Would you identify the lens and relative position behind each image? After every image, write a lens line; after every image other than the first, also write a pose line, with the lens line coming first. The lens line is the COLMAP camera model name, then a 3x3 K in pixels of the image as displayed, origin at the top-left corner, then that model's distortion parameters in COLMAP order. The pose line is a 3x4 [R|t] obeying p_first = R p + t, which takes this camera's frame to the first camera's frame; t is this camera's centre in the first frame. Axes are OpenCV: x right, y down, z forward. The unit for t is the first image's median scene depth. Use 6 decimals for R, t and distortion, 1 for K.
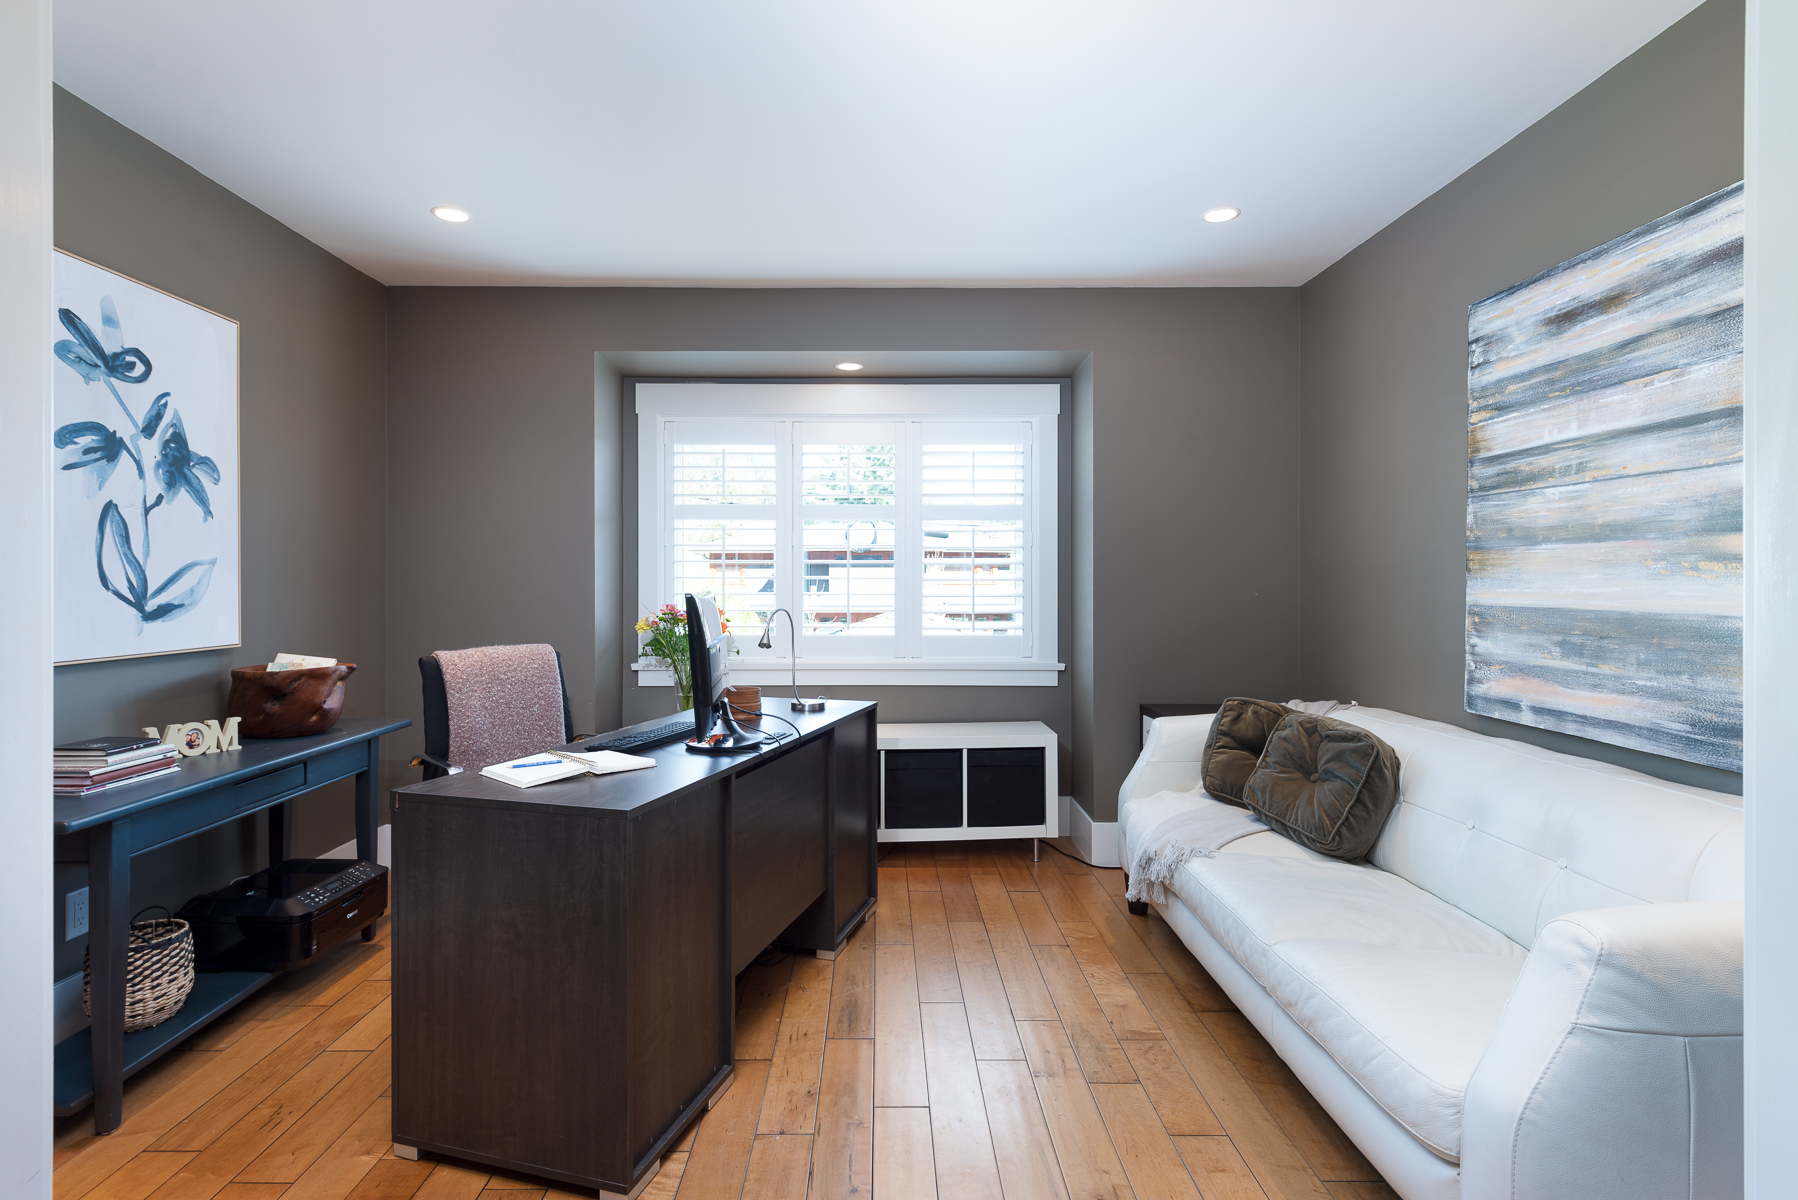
lens RADIAL K [[898.1, 0, 888.9], [0, 898.1, 619.2], [0, 0, 1]] dist [0.004074, 0.000421]
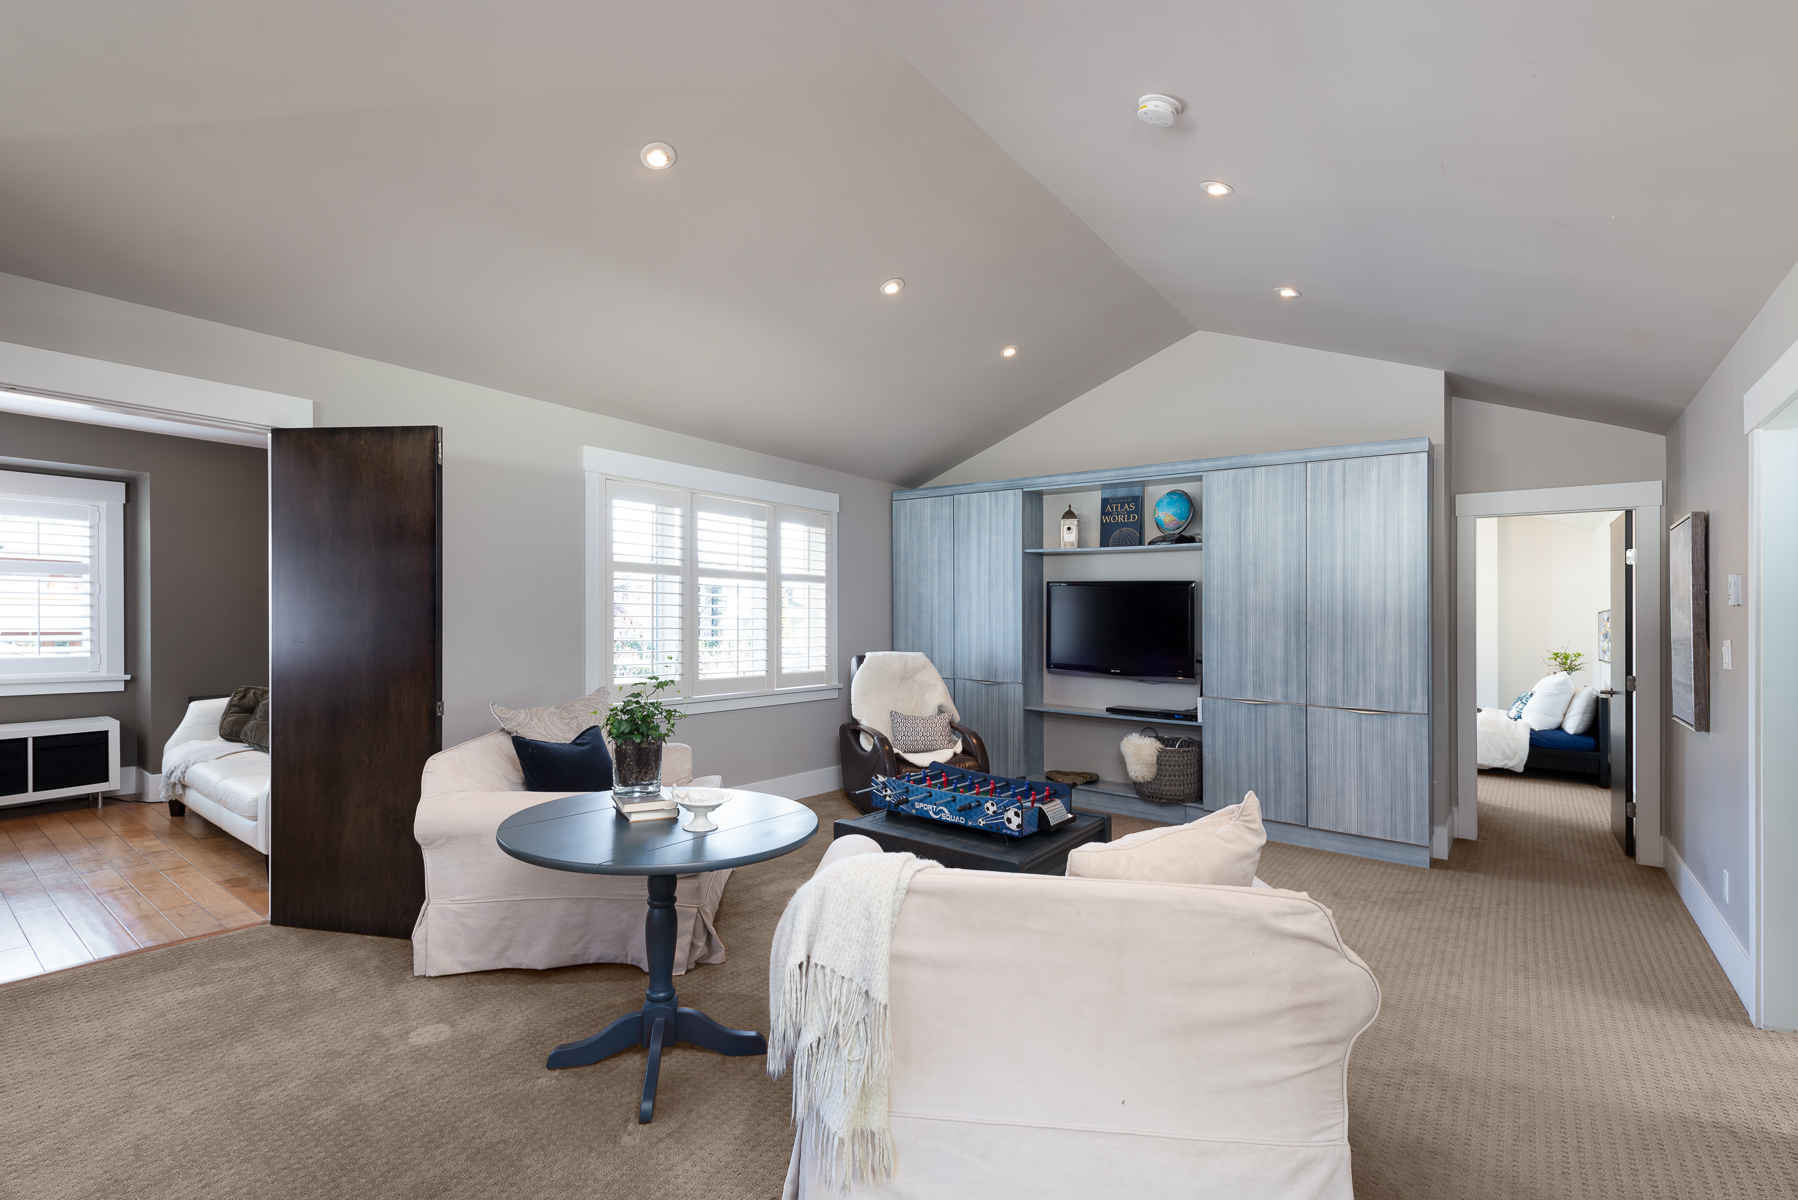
lens RADIAL K [[807.6, 0, 905.0], [0, 807.6, 628.3], [0, 0, 1]] dist [-0.001046, -0.000248]
pose [[0.612989, -0.001242, 0.790090, -0.075679], [0.007221, 0.999966, -0.004031, -0.013229], [-0.790058, 0.008177, 0.612977, -0.886897]]
